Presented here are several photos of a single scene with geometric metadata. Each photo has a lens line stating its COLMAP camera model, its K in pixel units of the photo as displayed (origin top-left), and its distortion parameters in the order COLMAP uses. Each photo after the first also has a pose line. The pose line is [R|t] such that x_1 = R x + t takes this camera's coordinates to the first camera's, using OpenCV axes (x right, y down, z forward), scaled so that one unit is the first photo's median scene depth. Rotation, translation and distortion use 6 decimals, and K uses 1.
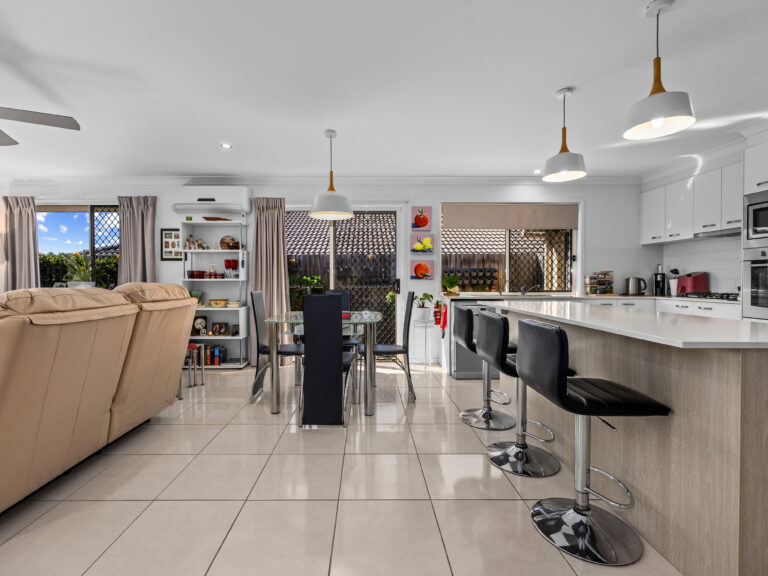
lens RADIAL K [[331.6, 0, 385.5], [0, 331.6, 285.9], [0, 0, 1]] dist [-0.002870, -0.000336]
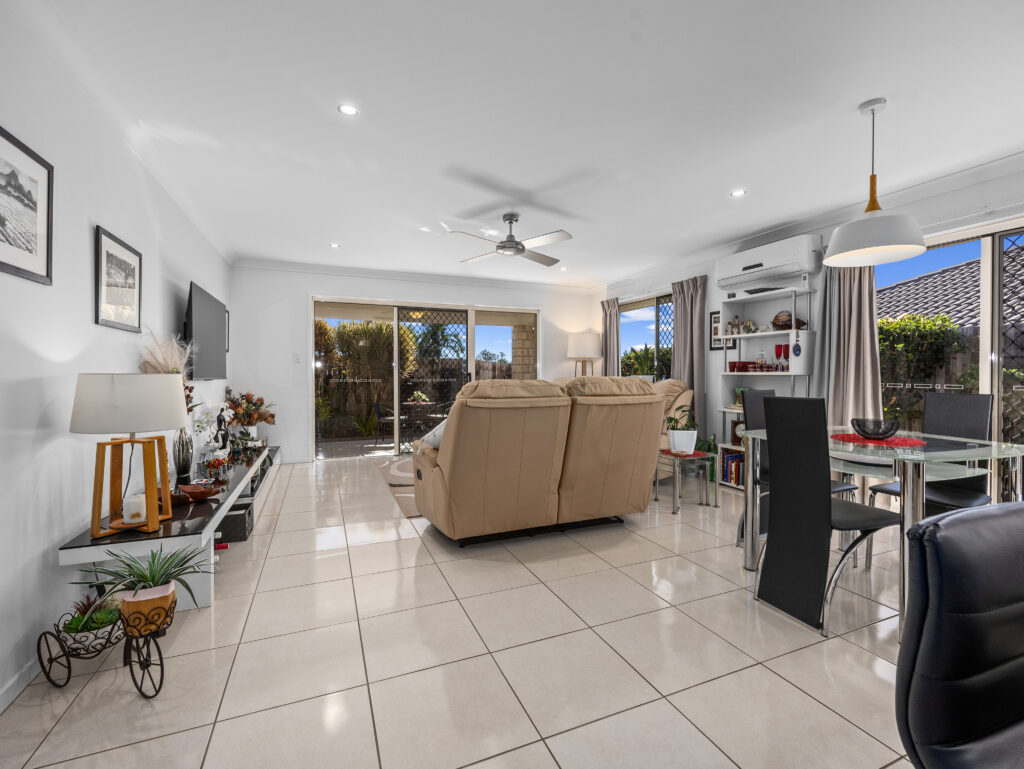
lens RADIAL K [[442.1, 0, 514.0], [0, 442.1, 381.7], [0, 0, 1]] dist [-0.002870, -0.000336]
pose [[0.405773, 0.018885, -0.913779, 0.158401], [-0.018184, 0.999755, 0.012587, -0.002404], [0.913793, 0.011509, 0.406017, 0.100838]]
